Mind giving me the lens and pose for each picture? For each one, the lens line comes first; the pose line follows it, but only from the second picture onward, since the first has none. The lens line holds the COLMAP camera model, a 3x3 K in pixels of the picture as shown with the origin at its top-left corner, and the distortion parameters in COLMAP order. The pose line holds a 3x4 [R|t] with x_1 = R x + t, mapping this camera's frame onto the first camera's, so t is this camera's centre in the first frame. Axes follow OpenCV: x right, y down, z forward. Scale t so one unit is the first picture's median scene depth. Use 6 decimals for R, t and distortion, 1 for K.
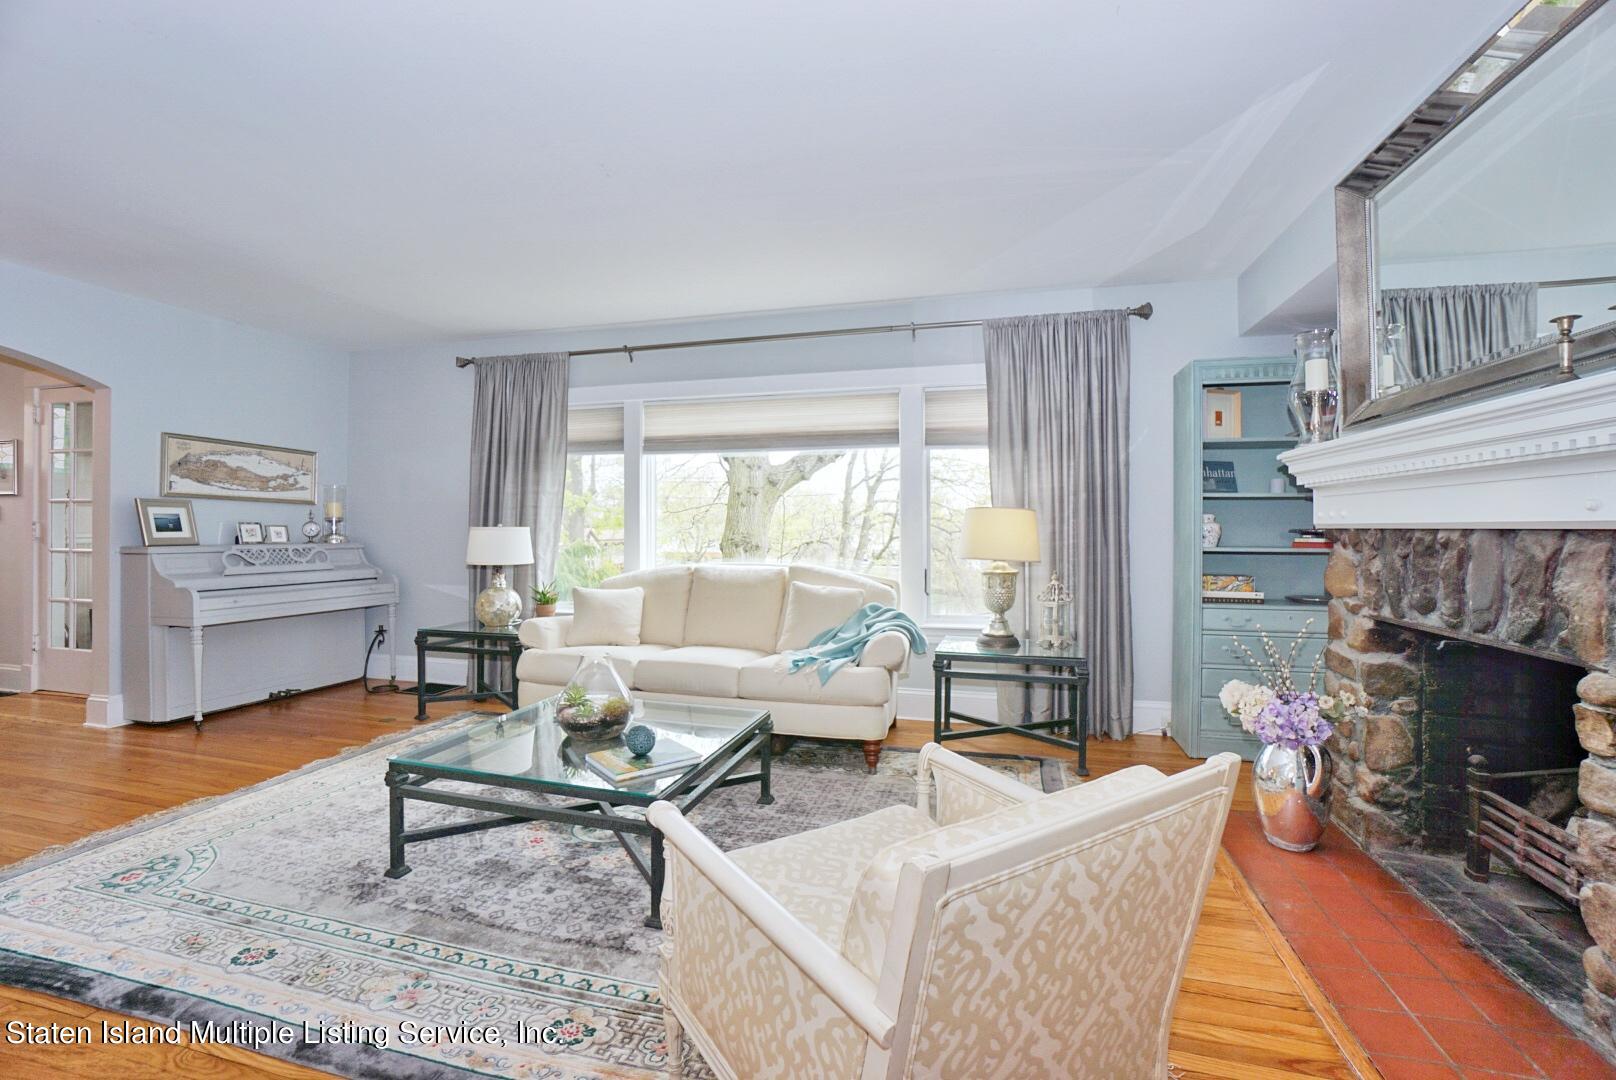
lens RADIAL K [[709.3, 0, 800.1], [0, 709.3, 529.1], [0, 0, 1]] dist [-0.065833, 0.022121]
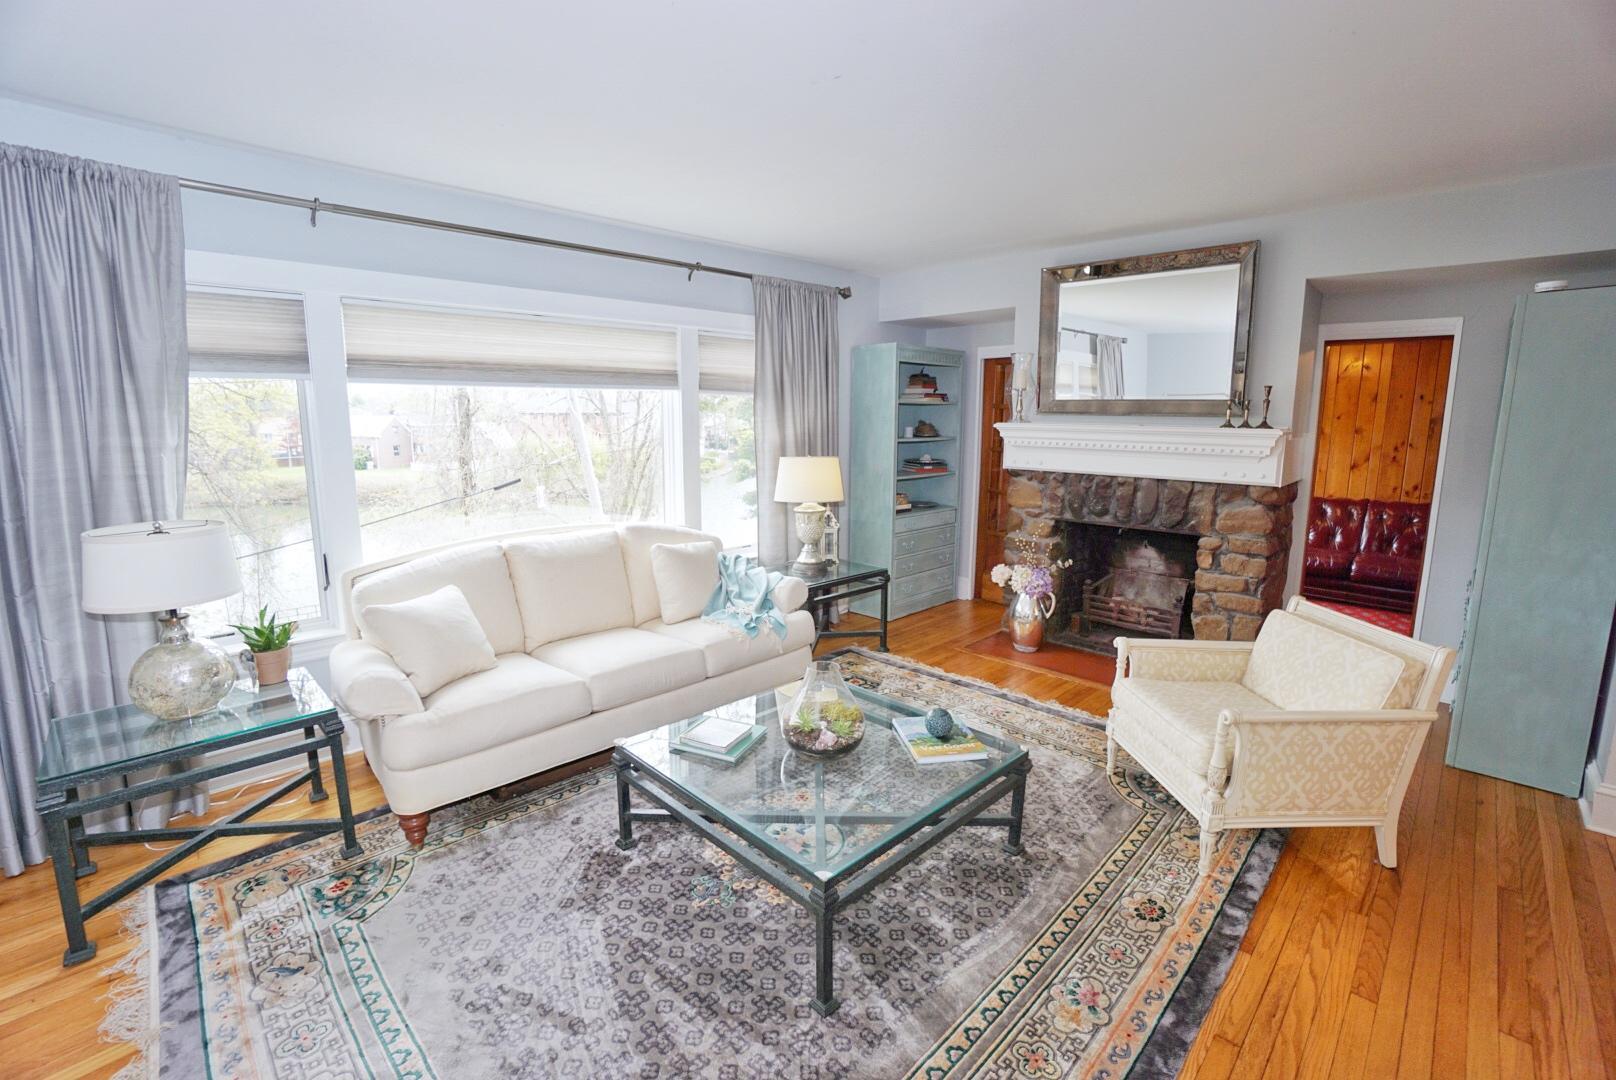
lens RADIAL K [[709.3, 0, 800.1], [0, 709.3, 529.1], [0, 0, 1]] dist [-0.065833, 0.022121]
pose [[0.493185, -0.139917, 0.858599, -0.794168], [-0.000932, 0.986895, 0.161360, -0.104753], [-0.869924, -0.080380, 0.486591, 0.454897]]
